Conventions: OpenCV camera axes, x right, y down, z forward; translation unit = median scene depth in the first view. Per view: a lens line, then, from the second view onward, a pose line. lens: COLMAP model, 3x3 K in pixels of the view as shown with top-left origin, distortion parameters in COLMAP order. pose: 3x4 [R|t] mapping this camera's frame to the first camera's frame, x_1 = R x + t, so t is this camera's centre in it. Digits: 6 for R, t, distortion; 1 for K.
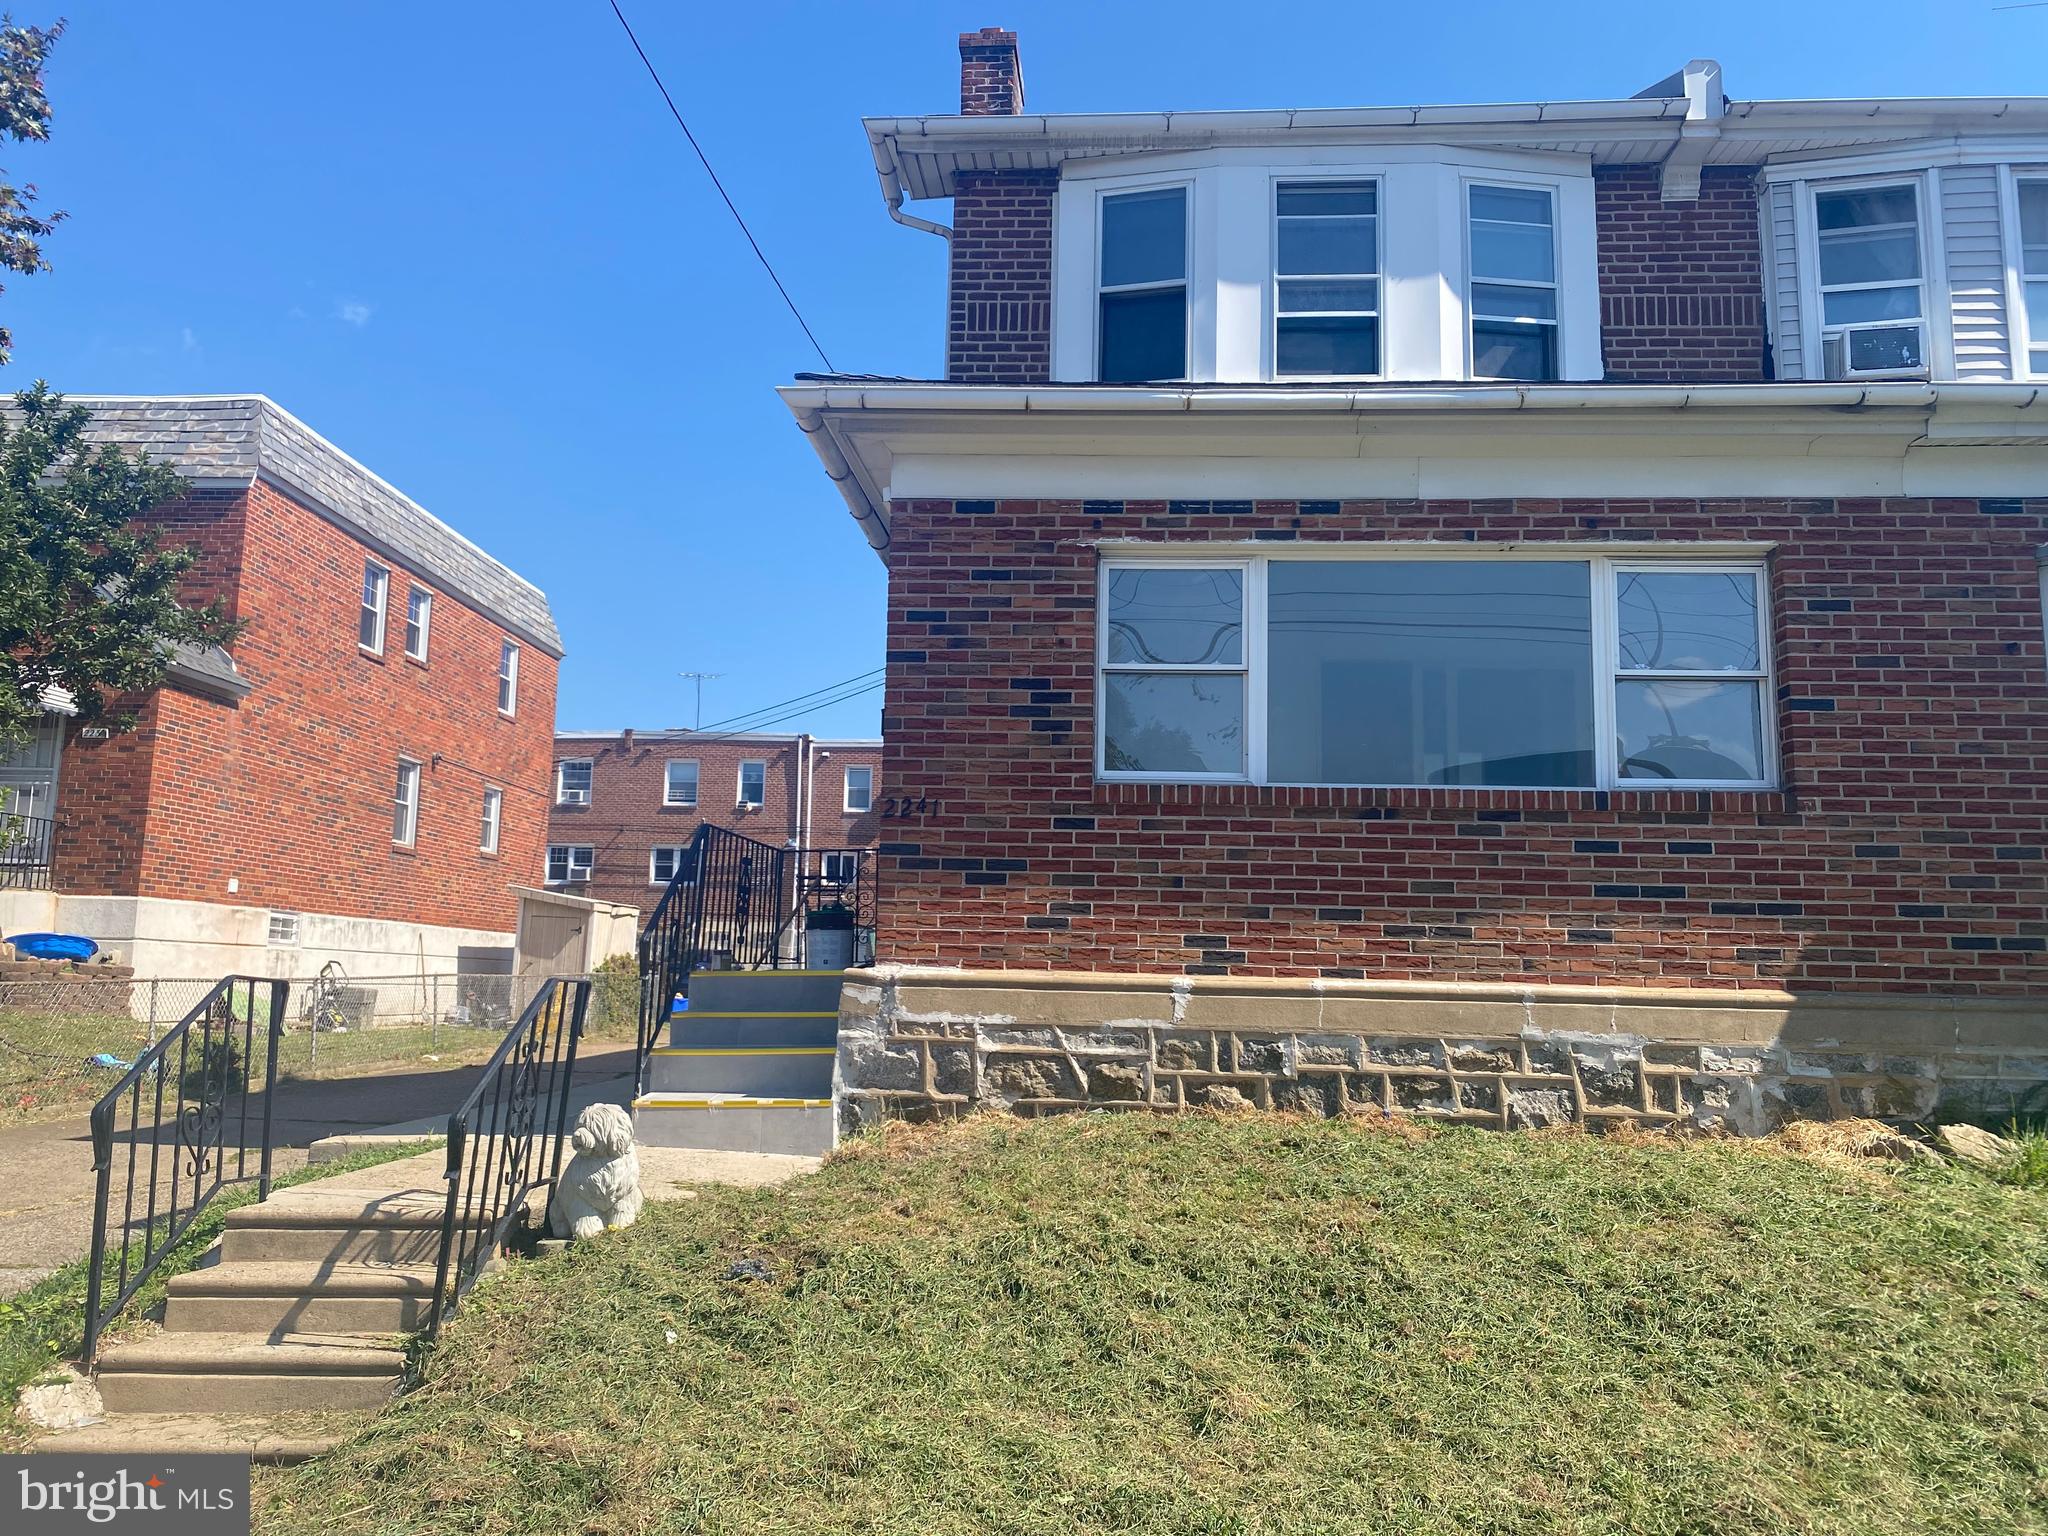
lens RADIAL K [[1536.6, 0, 1028.0], [0, 1536.6, 778.5], [0, 0, 1]] dist [0.005124, 0.001013]
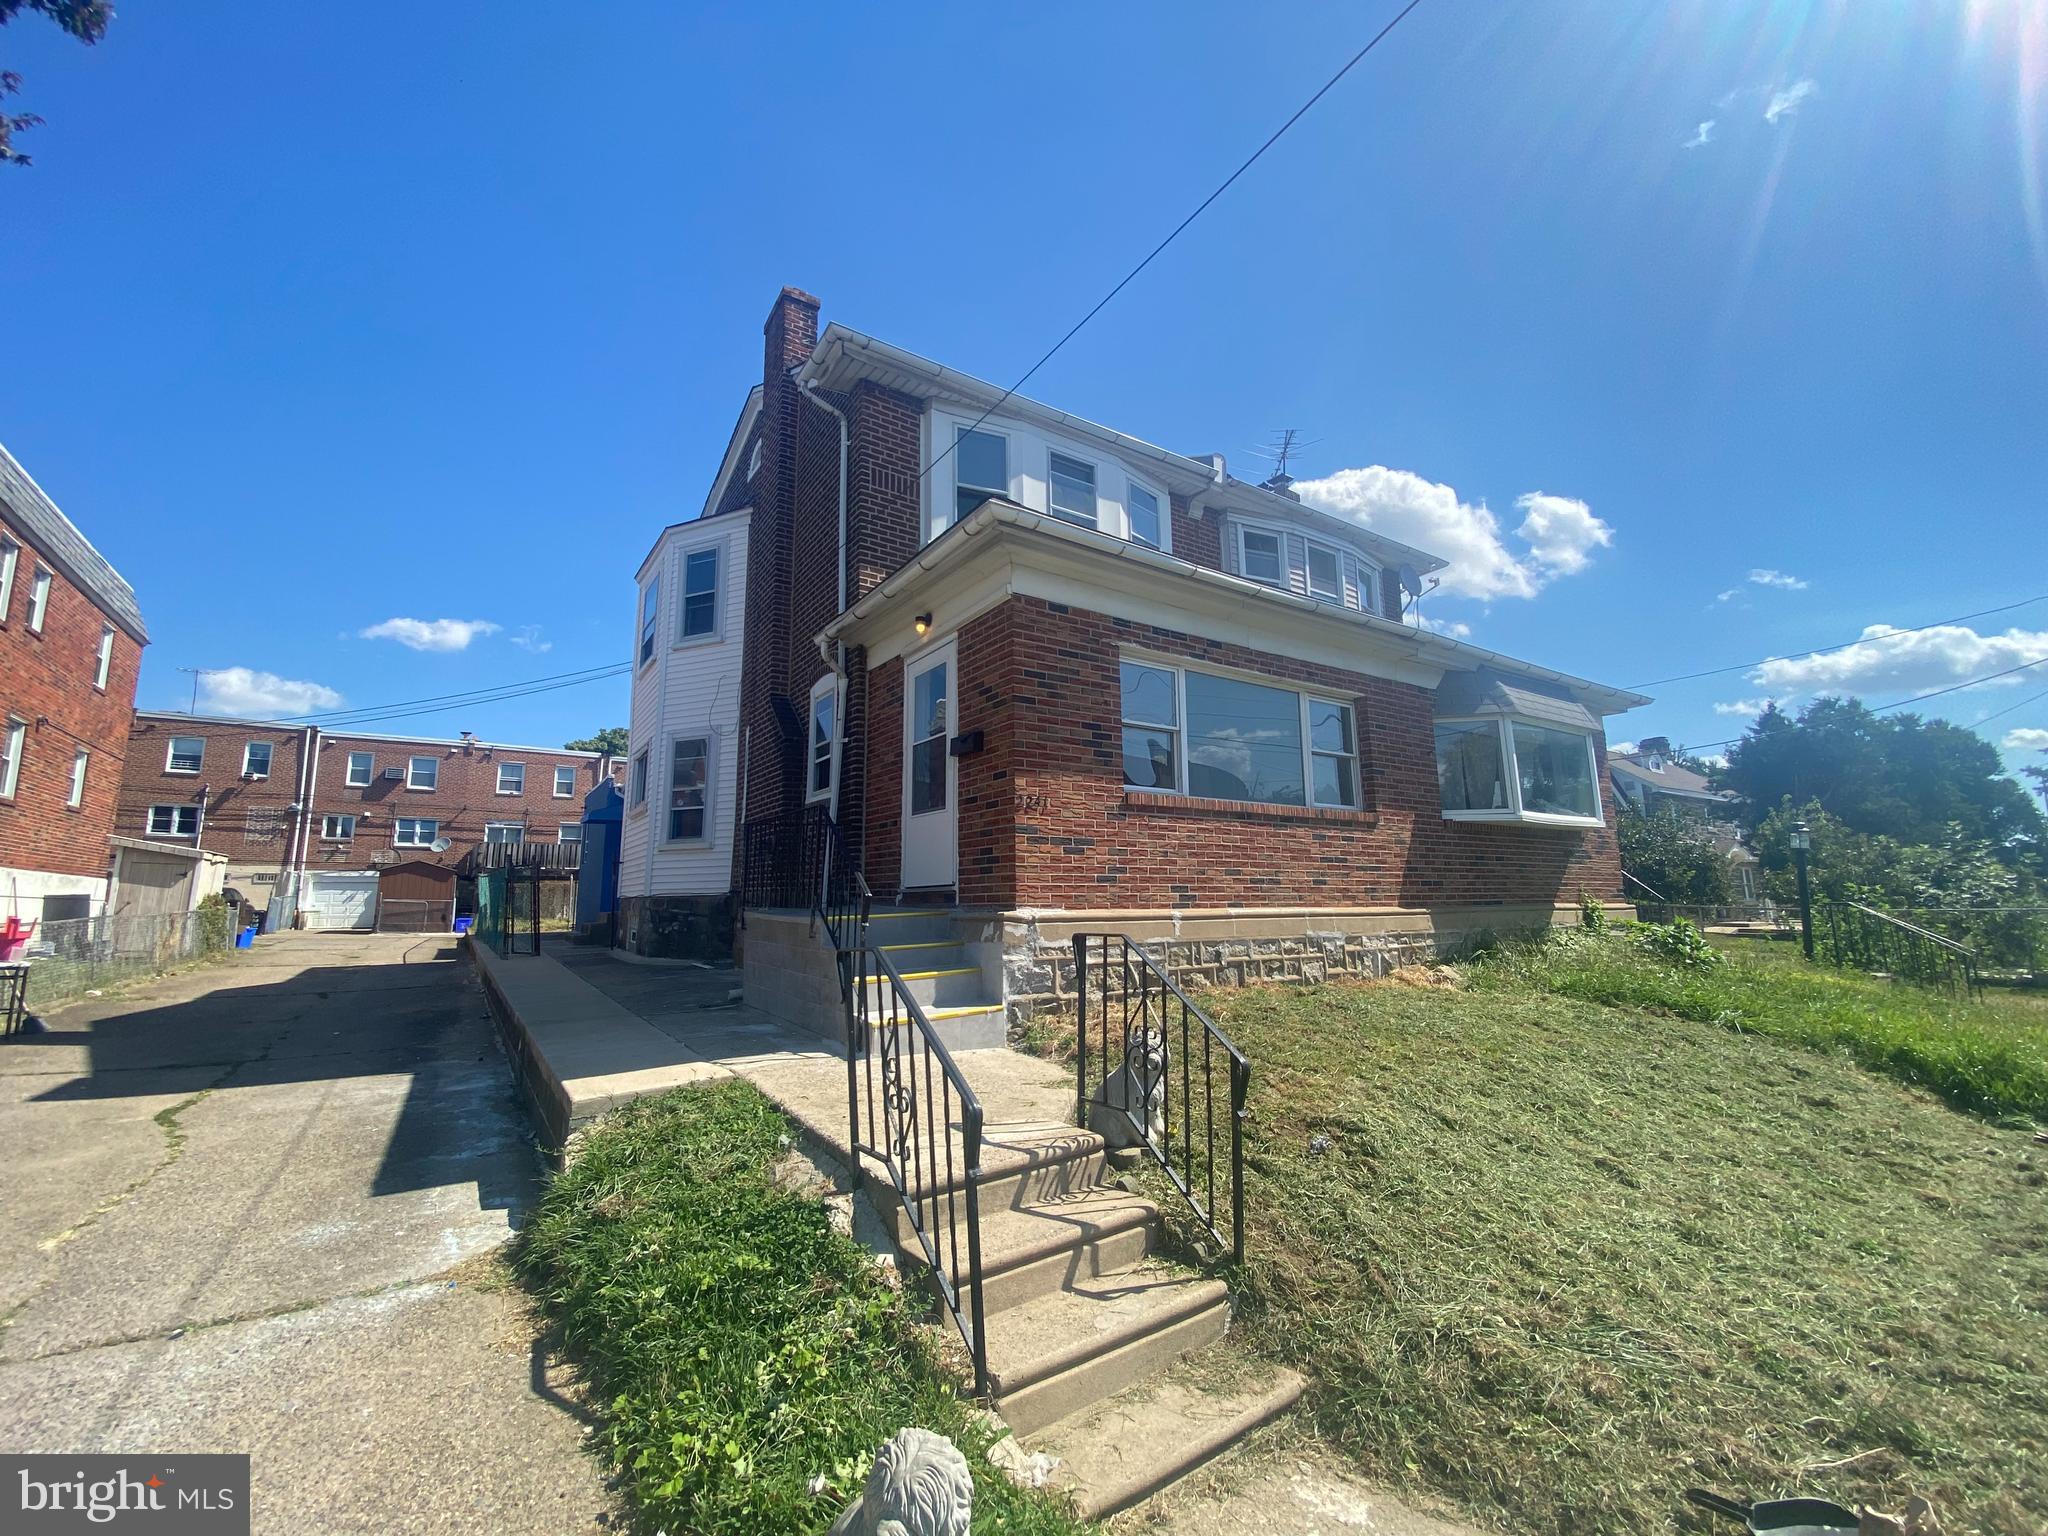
lens RADIAL K [[832.8, 0, 1022.4], [0, 832.8, 768.1], [0, 0, 1]] dist [-0.012996, -0.006441]
pose [[0.797319, 0.068721, 0.599633, -0.574244], [-0.055538, 0.997635, -0.040487, 0.019866], [-0.600997, -0.001021, 0.799250, 0.366295]]
